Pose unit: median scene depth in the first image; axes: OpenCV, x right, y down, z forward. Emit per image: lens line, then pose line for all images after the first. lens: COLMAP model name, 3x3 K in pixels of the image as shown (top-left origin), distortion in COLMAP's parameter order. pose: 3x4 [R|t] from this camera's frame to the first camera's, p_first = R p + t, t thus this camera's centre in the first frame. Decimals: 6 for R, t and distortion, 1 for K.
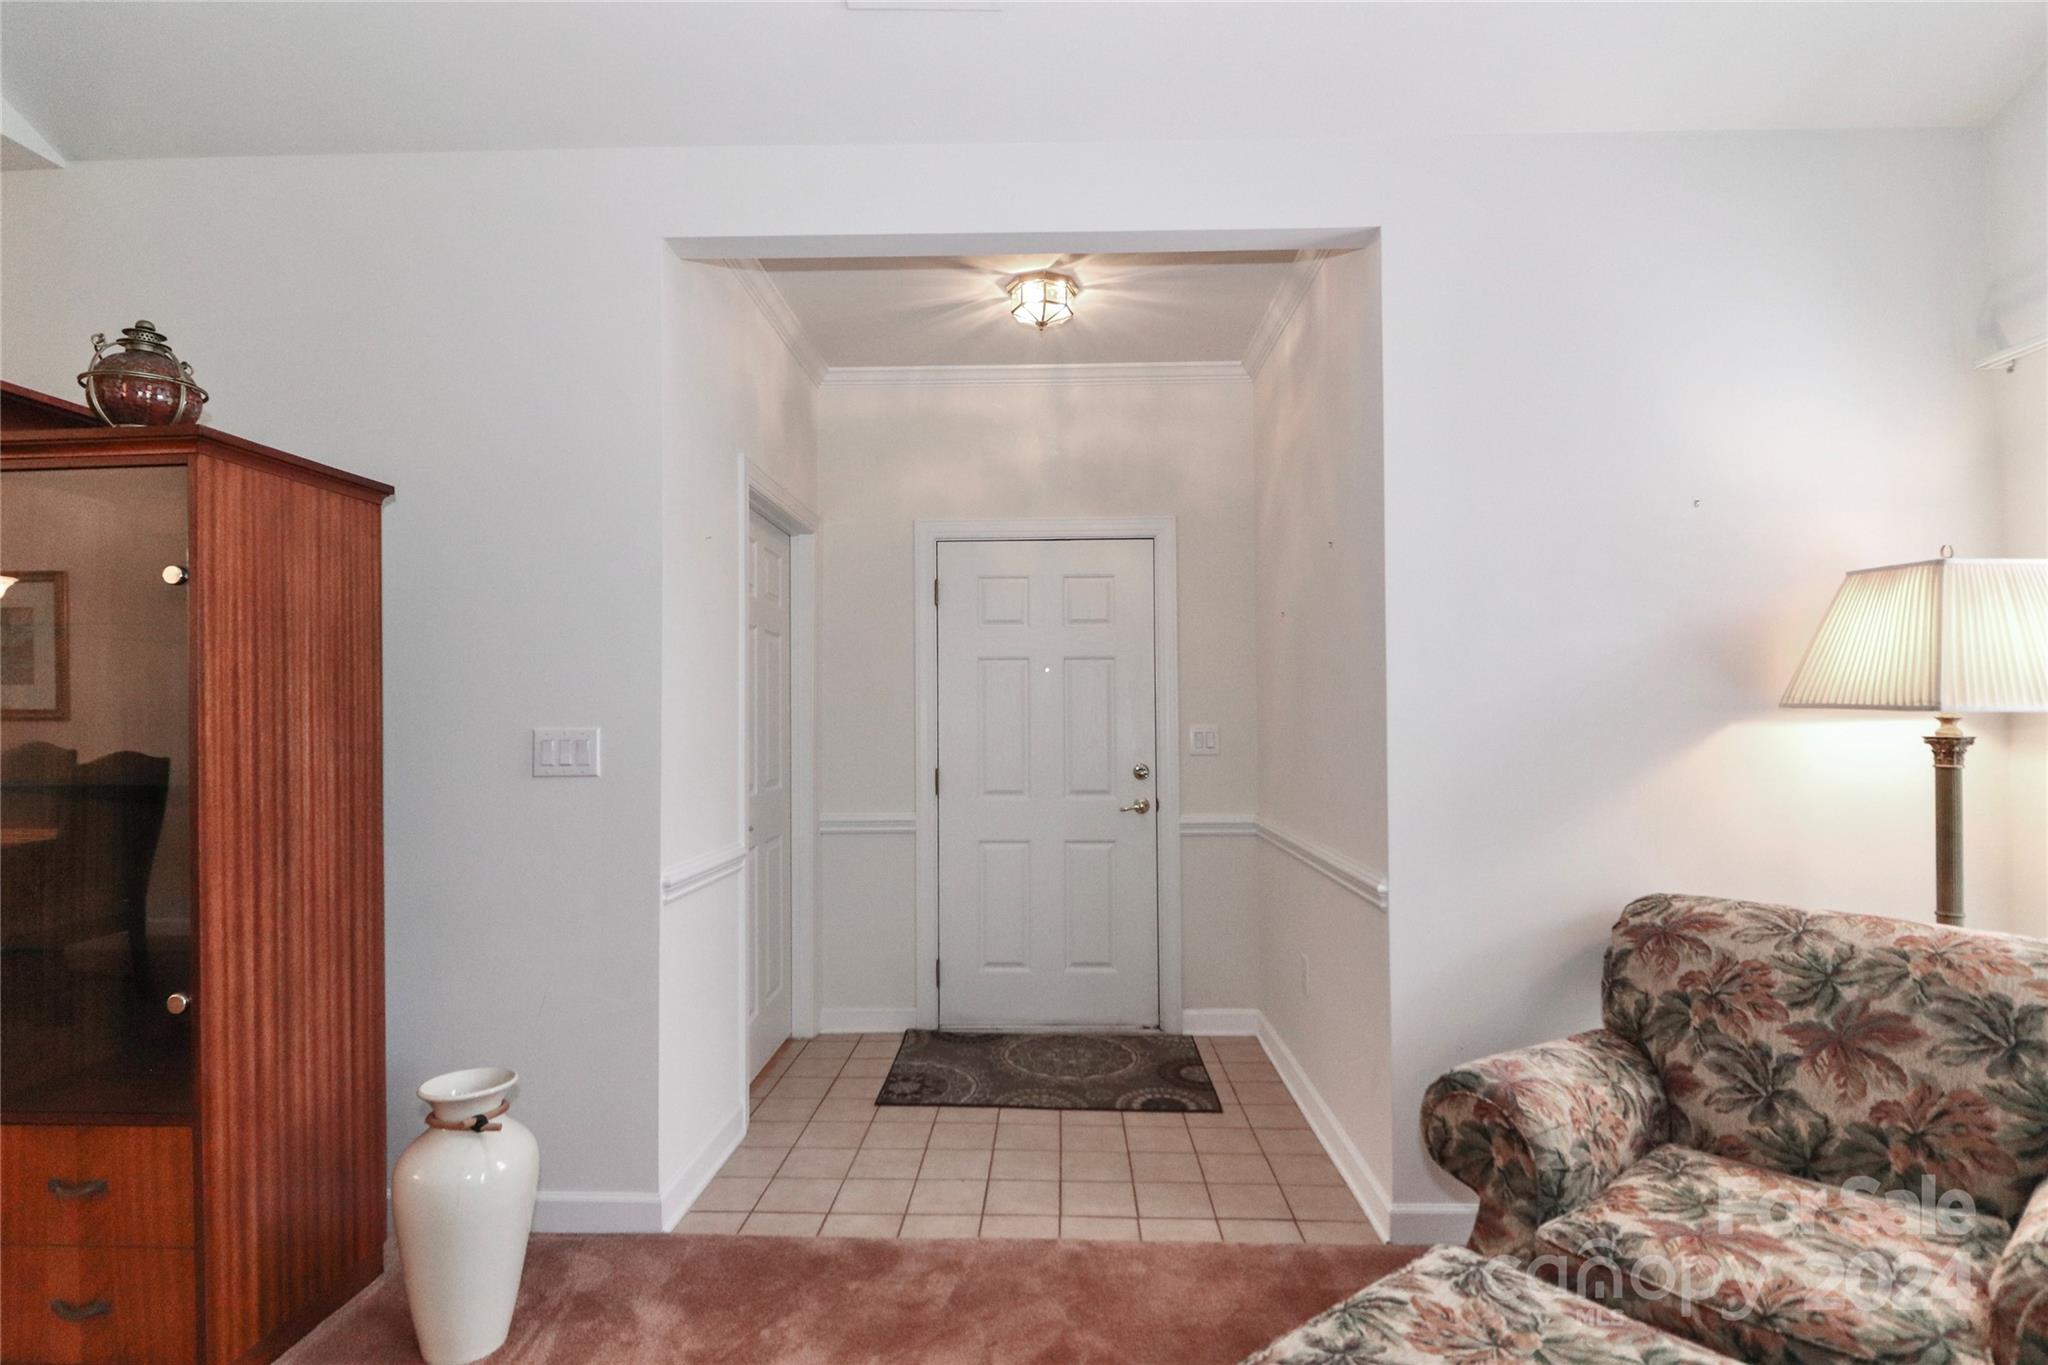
lens RADIAL K [[1034.9, 0, 1023.3], [0, 1034.9, 715.0], [0, 0, 1]] dist [0.016037, -0.018498]
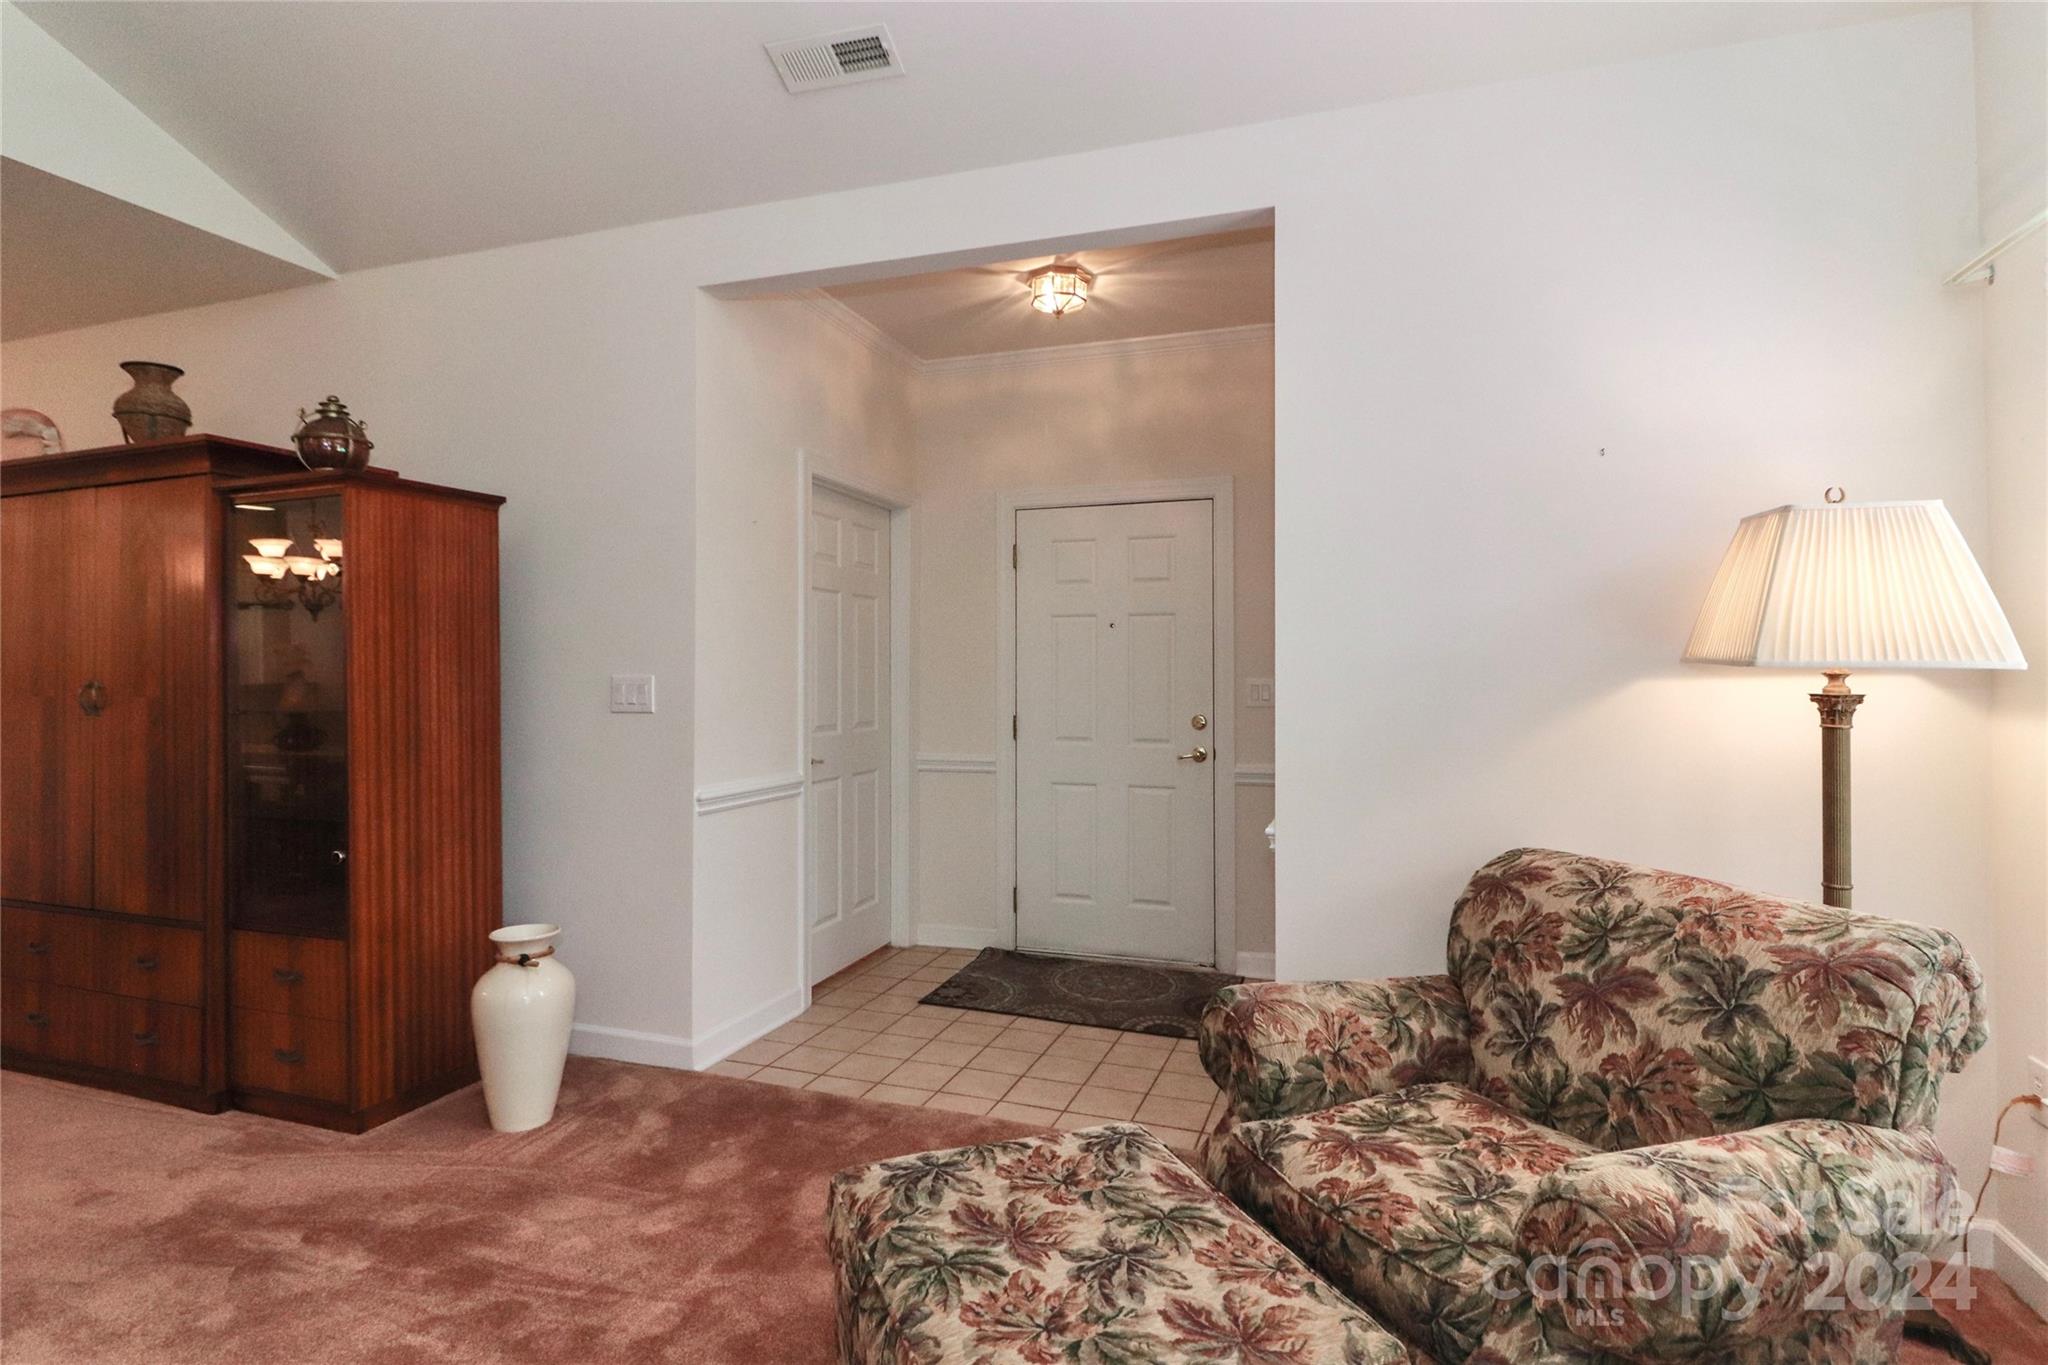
lens RADIAL K [[1043.4, 0, 1024.0], [0, 1043.4, 682.5], [0, 0, 1]] dist [0.016680, -0.018051]
pose [[0.953596, 0.009063, -0.300954, 0.508681], [-0.004958, 0.999884, 0.014403, 0.000317], [0.301050, -0.012243, 0.953530, -0.119432]]
